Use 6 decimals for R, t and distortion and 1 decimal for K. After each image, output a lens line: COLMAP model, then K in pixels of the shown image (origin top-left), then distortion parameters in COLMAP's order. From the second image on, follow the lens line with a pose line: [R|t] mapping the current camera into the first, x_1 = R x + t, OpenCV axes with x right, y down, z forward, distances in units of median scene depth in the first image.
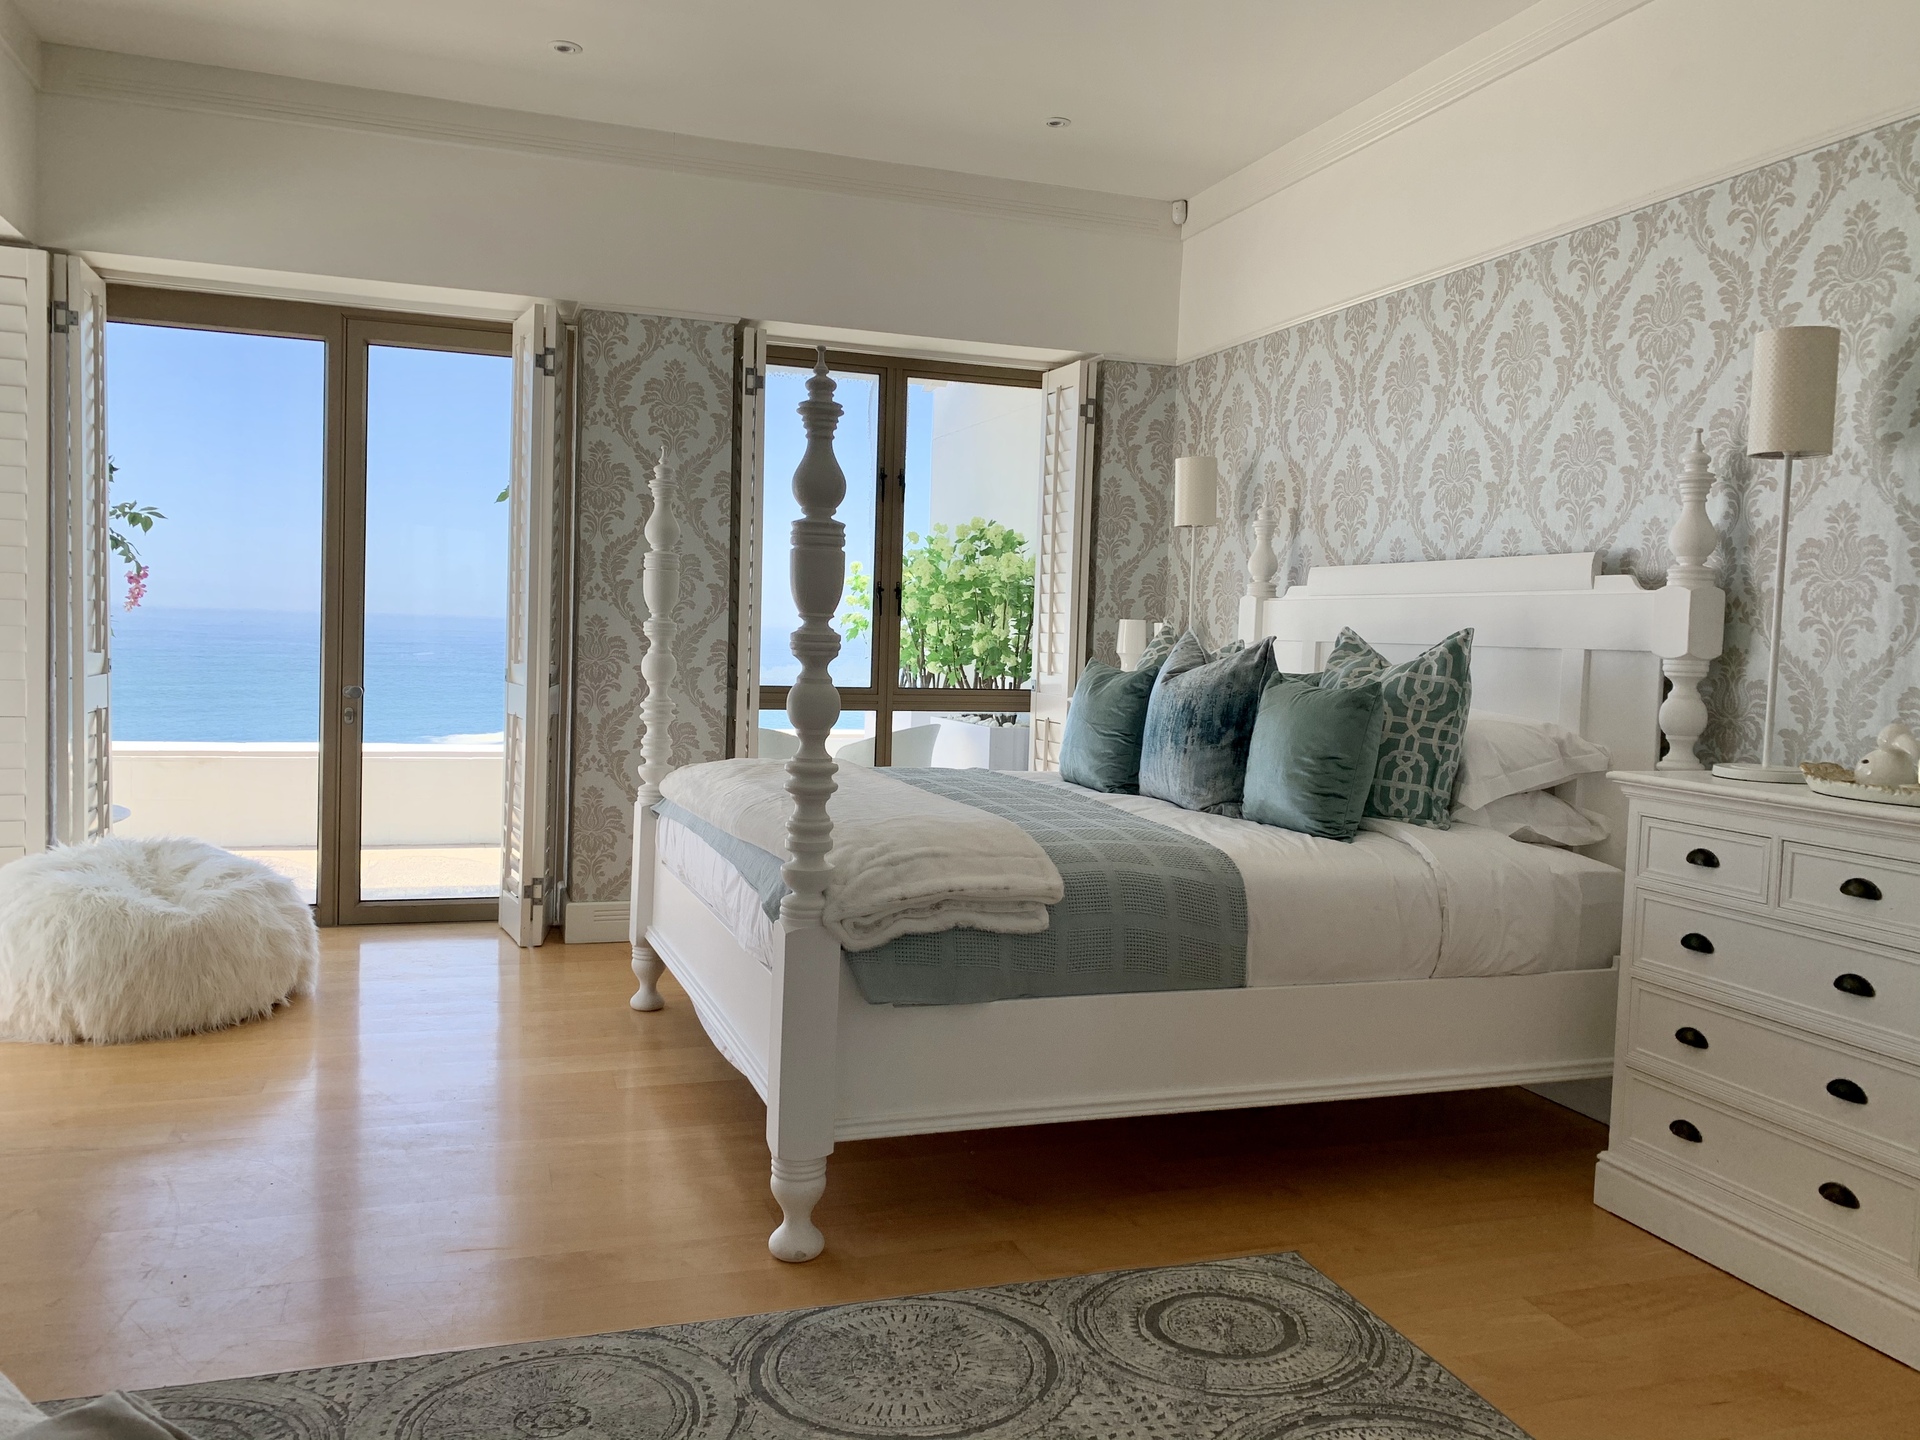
lens RADIAL K [[1478.5, 0, 964.7], [0, 1478.5, 716.0], [0, 0, 1]] dist [0.028333, -0.008789]
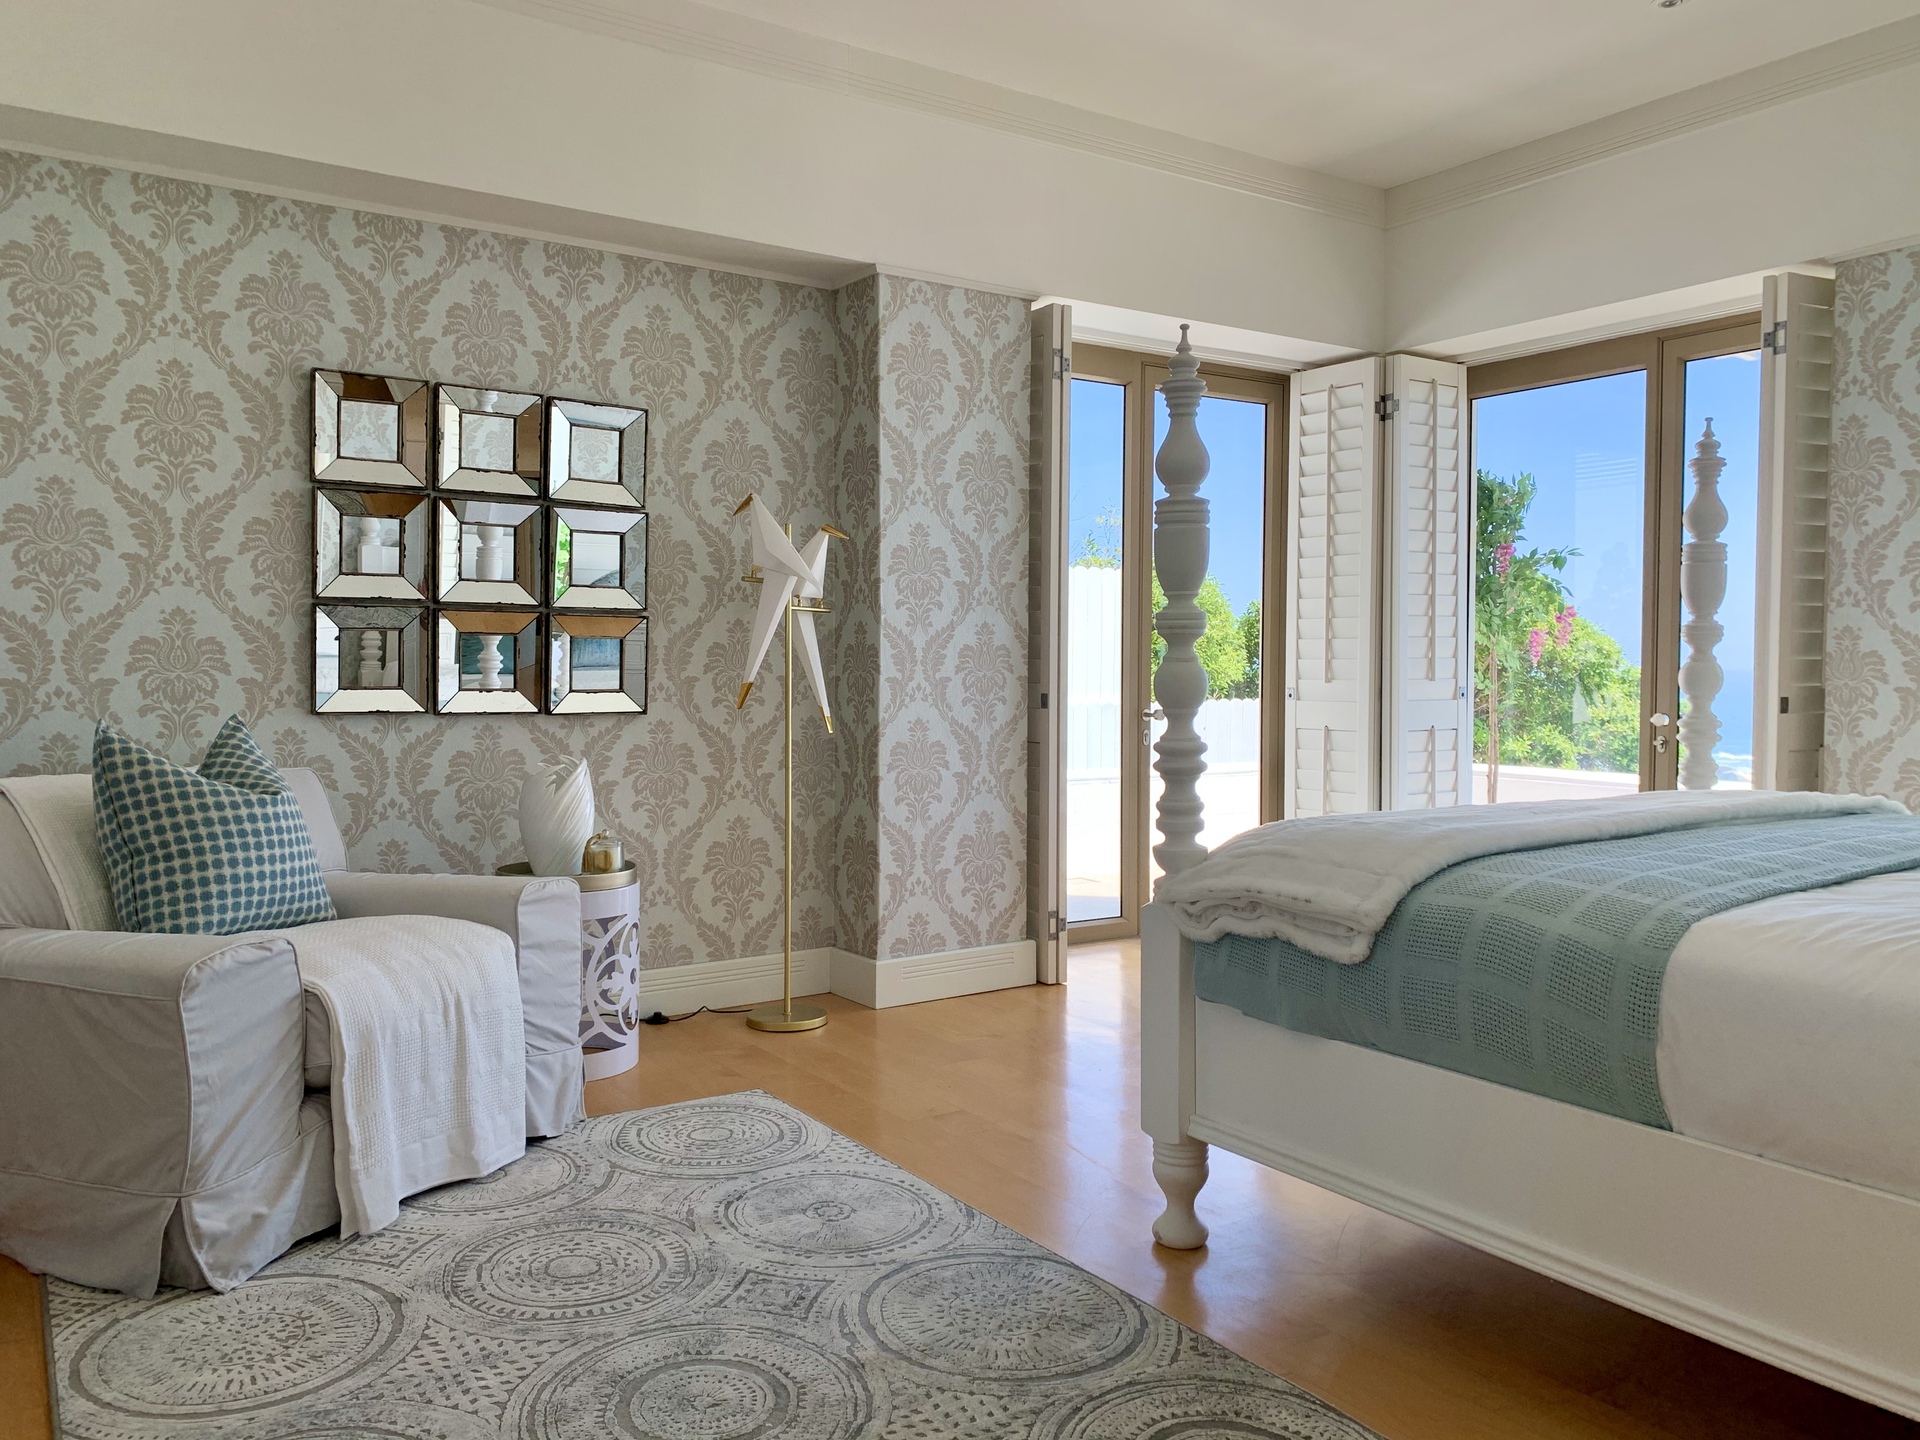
lens RADIAL K [[1478.5, 0, 967.0], [0, 1478.5, 722.1], [0, 0, 1]] dist [0.028333, -0.008789]
pose [[0.263658, 0.008936, -0.964575, 0.773808], [-0.052761, 0.998594, -0.005171, 0.028342], [0.963172, 0.052255, 0.263758, 0.564481]]
